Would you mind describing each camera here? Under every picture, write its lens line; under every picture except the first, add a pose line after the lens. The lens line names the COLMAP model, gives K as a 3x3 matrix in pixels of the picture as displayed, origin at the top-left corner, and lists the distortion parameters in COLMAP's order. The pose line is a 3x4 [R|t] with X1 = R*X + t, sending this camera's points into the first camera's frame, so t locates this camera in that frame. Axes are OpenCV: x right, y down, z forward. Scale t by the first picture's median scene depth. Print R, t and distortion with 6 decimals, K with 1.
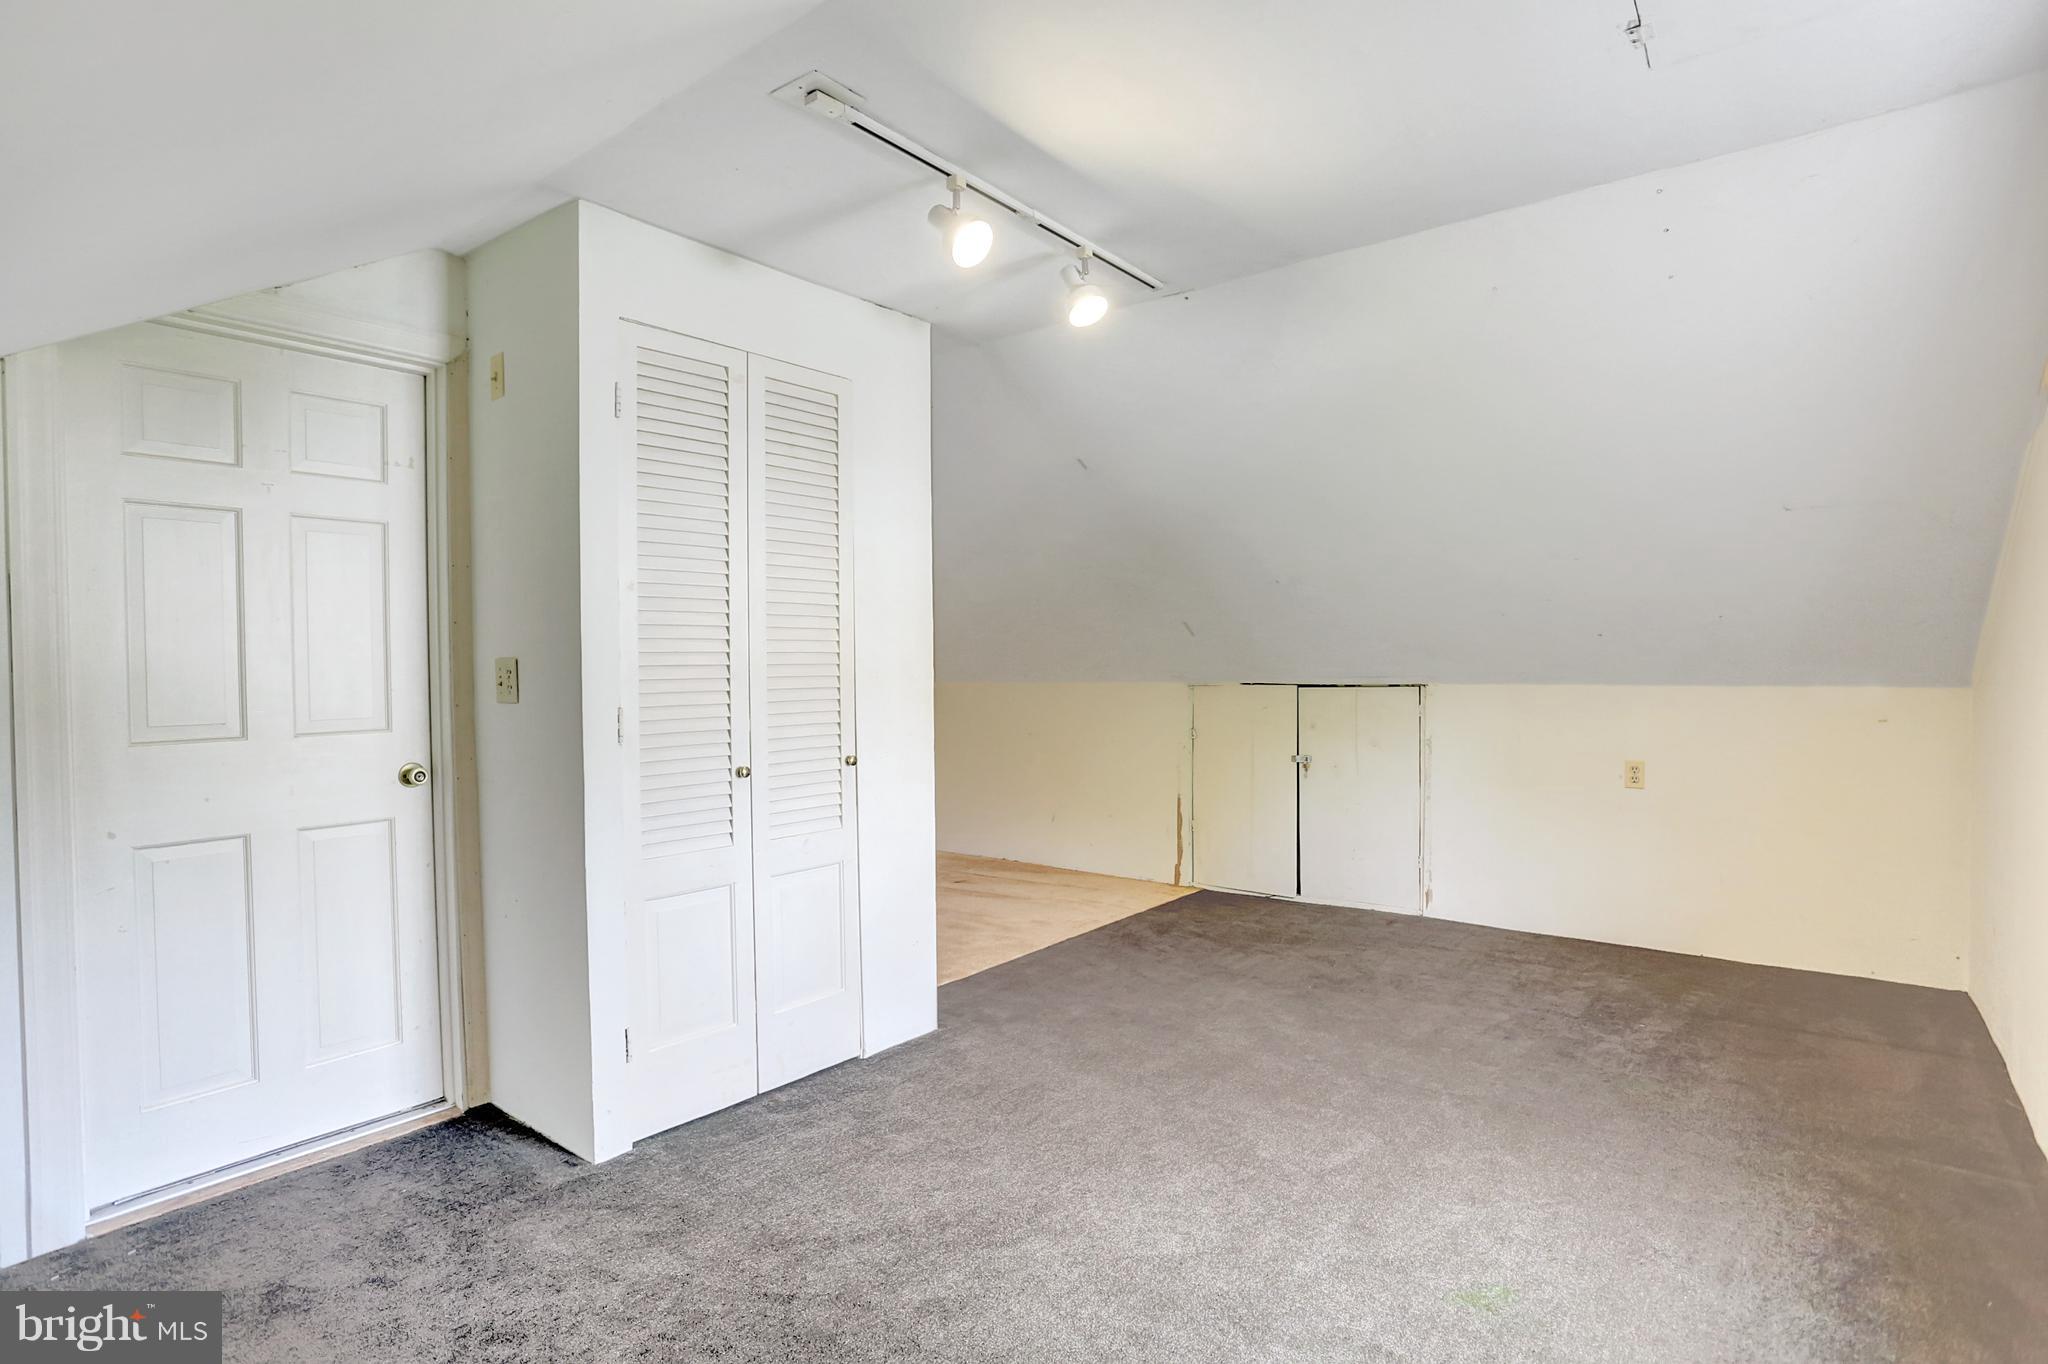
lens RADIAL K [[1024.4, 0, 1011.9], [0, 1024.4, 677.3], [0, 0, 1]] dist [-0.037648, -0.000199]
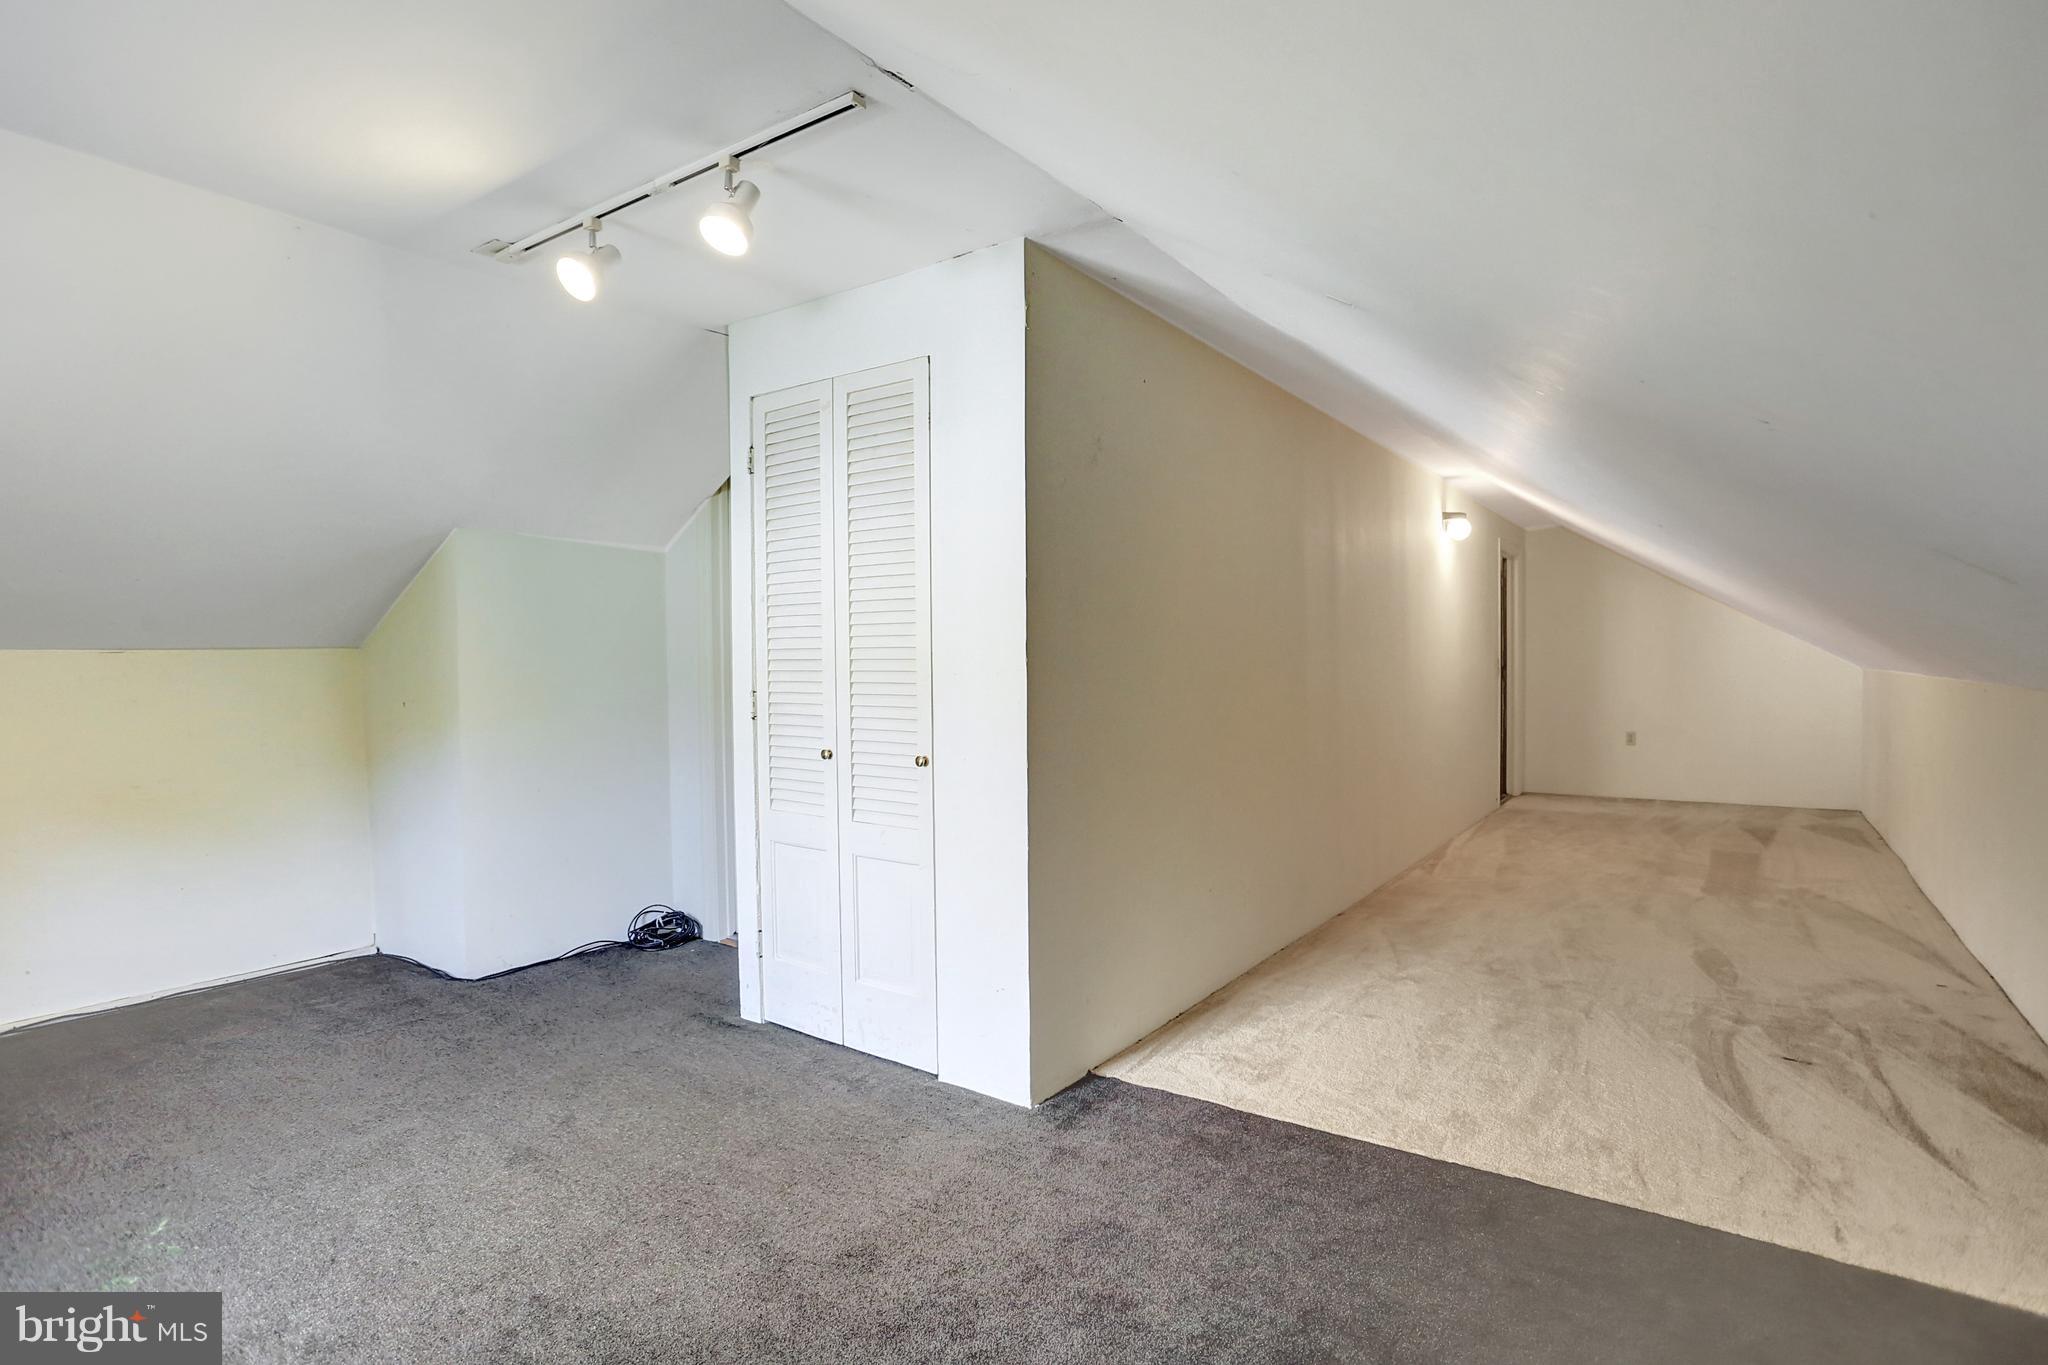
lens RADIAL K [[1024.4, 0, 1012.9], [0, 1024.4, 684.6], [0, 0, 1]] dist [-0.037648, -0.000199]
pose [[0.065666, 0.031752, -0.997336, 0.876273], [-0.010297, 0.999462, 0.031142, -0.021383], [0.997789, 0.008225, 0.065958, 1.125569]]
